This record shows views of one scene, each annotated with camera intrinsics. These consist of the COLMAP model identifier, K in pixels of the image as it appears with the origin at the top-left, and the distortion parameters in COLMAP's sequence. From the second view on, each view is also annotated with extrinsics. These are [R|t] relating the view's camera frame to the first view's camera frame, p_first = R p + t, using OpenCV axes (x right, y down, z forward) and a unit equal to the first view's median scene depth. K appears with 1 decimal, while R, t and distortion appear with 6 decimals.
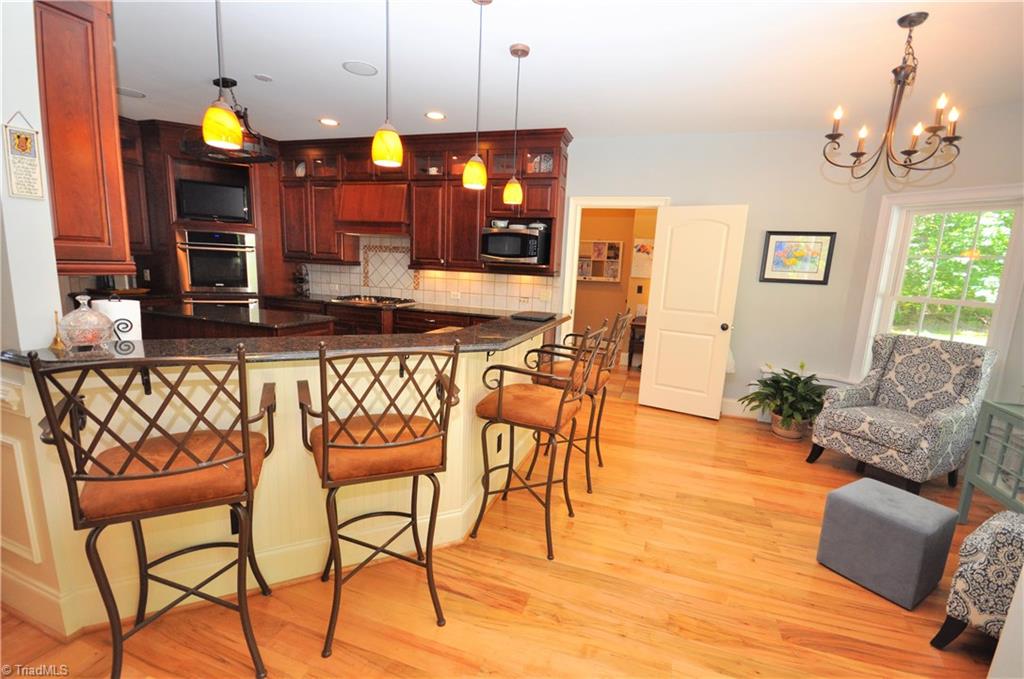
lens RADIAL K [[451.2, 0, 515.5], [0, 451.2, 344.8], [0, 0, 1]] dist [-0.003379, -0.002252]
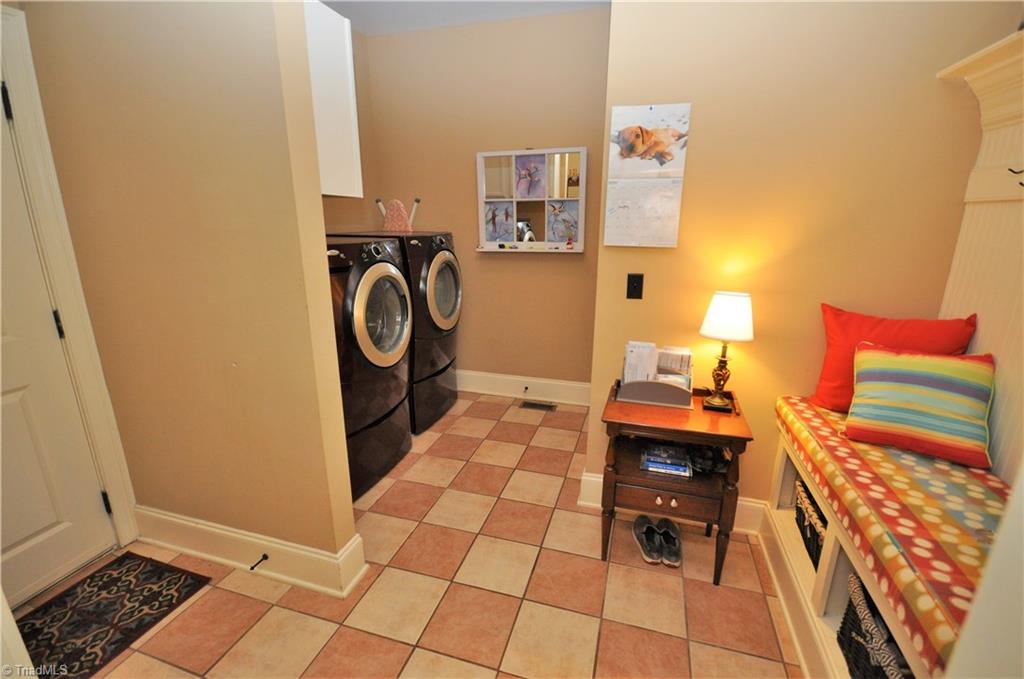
lens RADIAL K [[451.2, 0, 513.7], [0, 451.2, 339.8], [0, 0, 1]] dist [-0.003379, -0.002252]
pose [[0.999067, -0.040511, 0.014997, 0.181968], [0.039255, 0.996318, 0.076223, -0.107716], [-0.018029, -0.075563, 0.996978, 0.671879]]
